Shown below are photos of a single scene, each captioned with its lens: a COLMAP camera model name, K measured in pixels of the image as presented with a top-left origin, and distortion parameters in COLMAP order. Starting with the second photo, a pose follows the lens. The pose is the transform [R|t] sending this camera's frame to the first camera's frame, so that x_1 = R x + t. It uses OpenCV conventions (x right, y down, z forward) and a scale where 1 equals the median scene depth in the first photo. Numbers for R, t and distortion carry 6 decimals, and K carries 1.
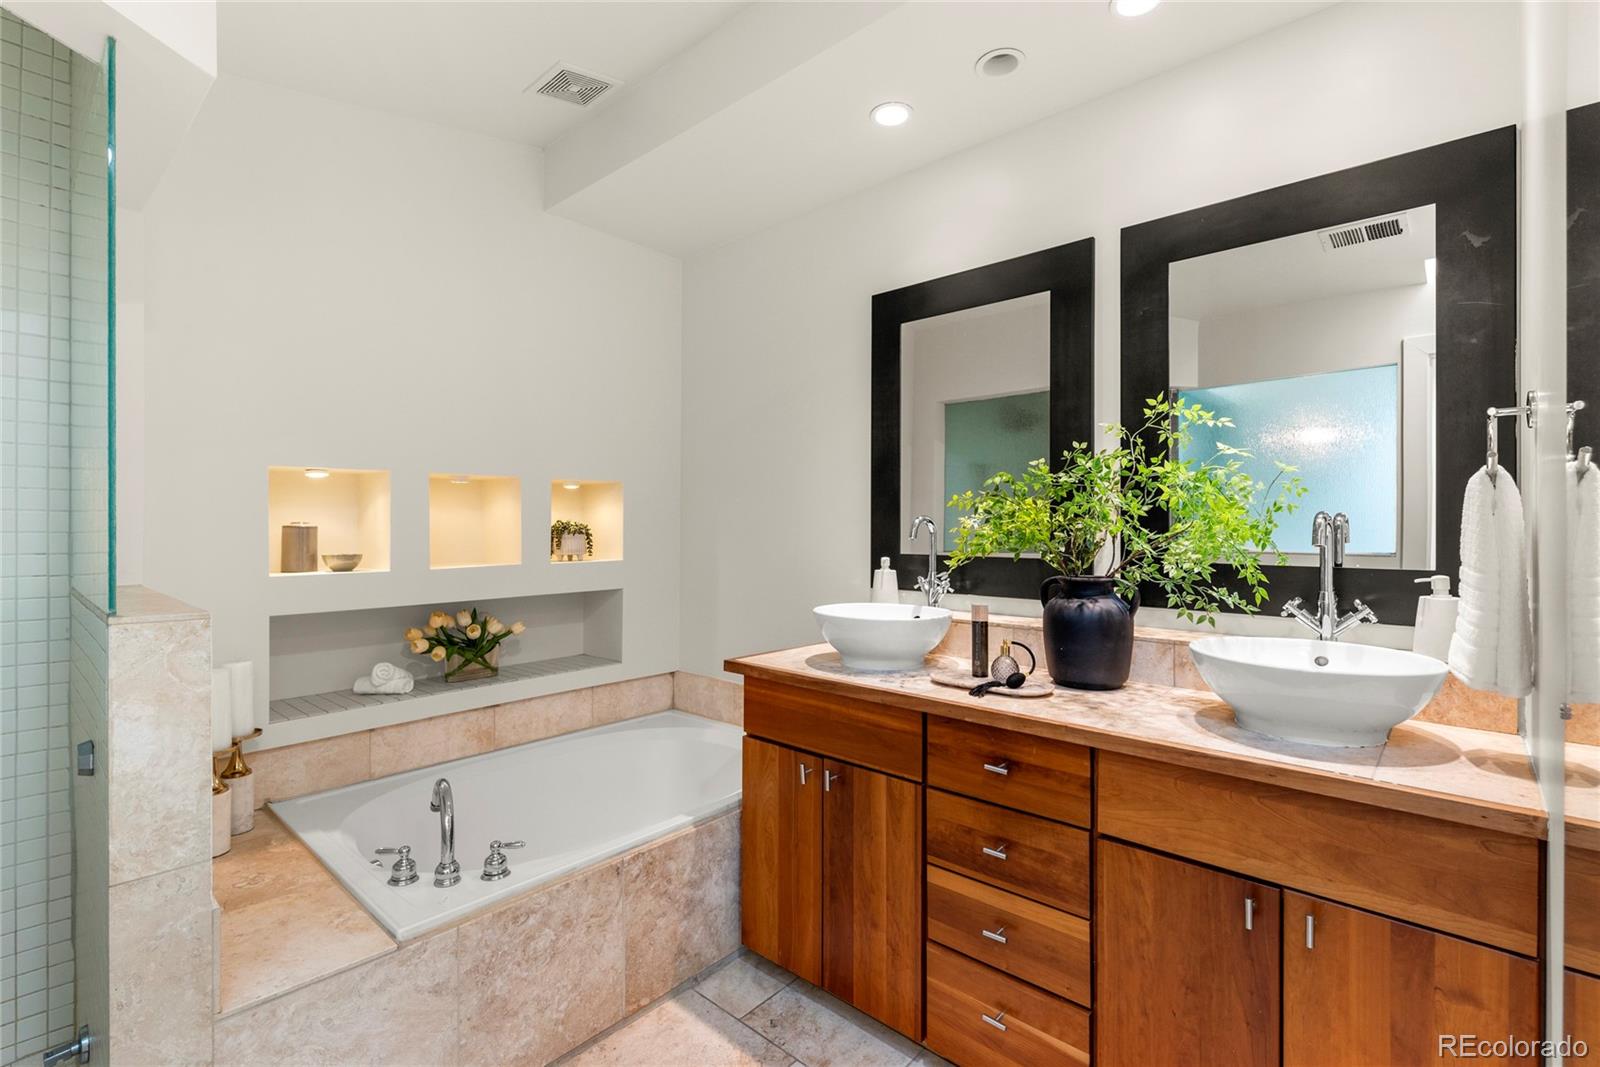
lens RADIAL K [[736.2, 0, 801.8], [0, 736.2, 525.8], [0, 0, 1]] dist [-0.000524, 0.000129]
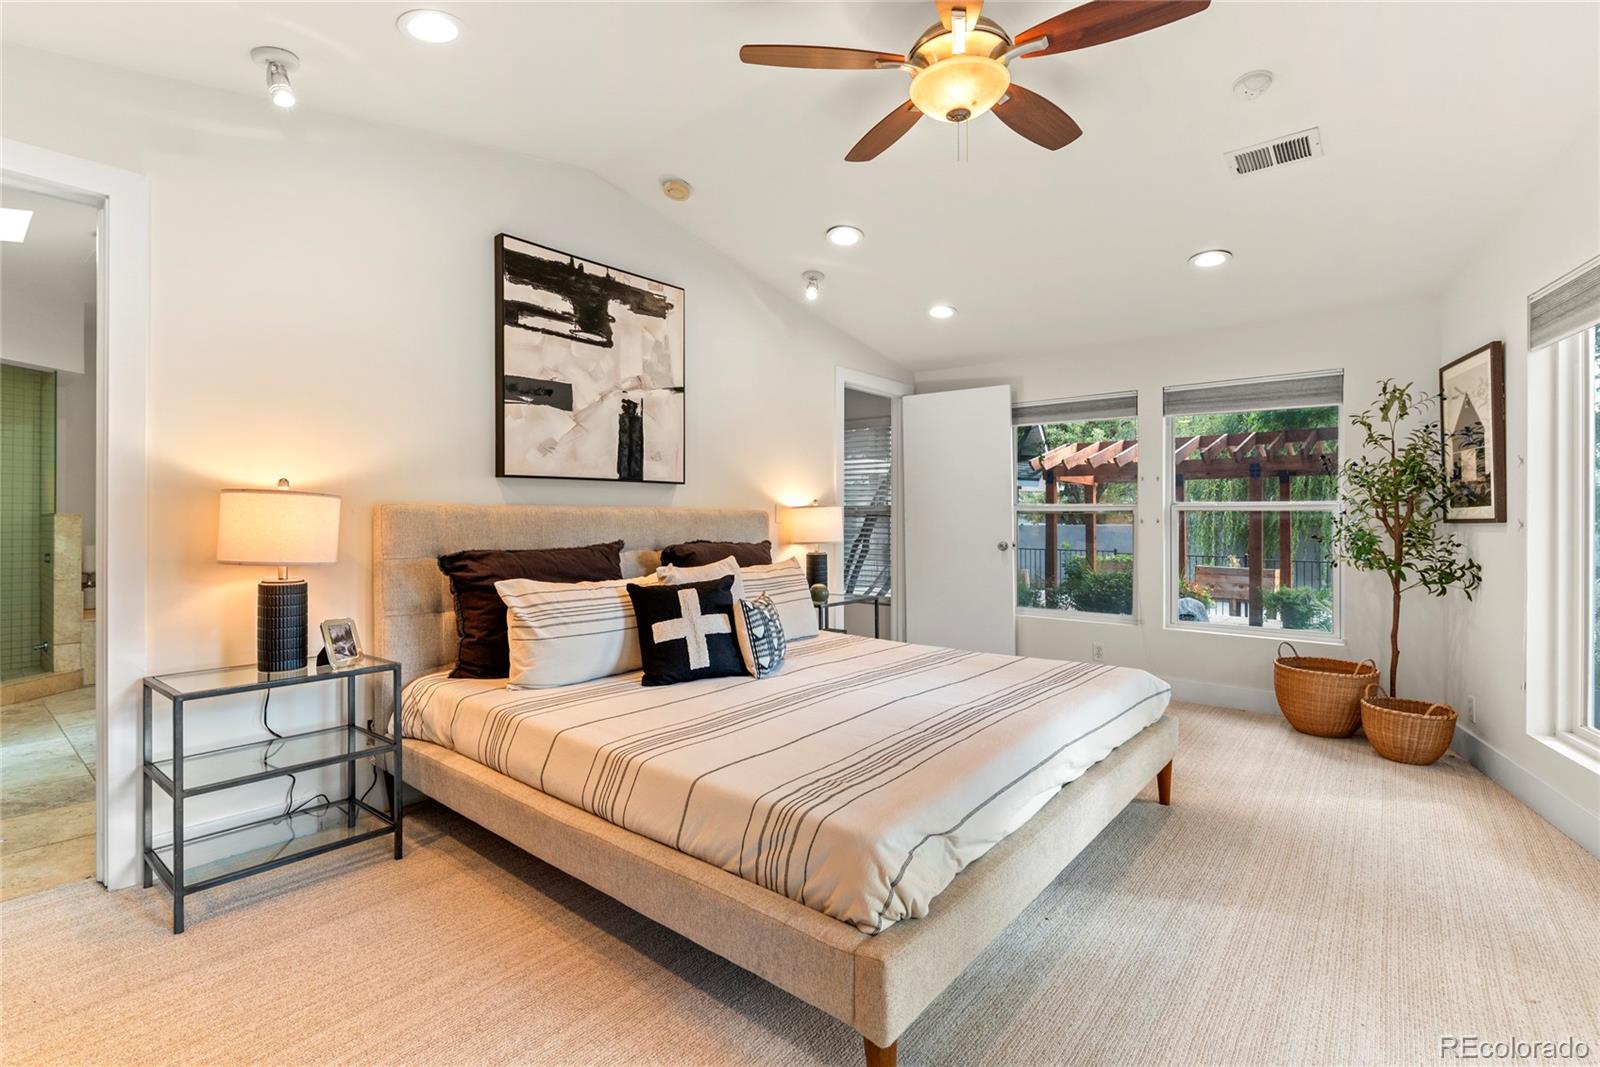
lens RADIAL K [[736.2, 0, 795.2], [0, 736.2, 526.1], [0, 0, 1]] dist [-0.000524, 0.000129]
pose [[0.999405, 0.003324, 0.034321, 1.461173], [-0.003306, 0.999994, -0.000603, 0.089748], [-0.034322, 0.000489, 0.999411, -1.553803]]
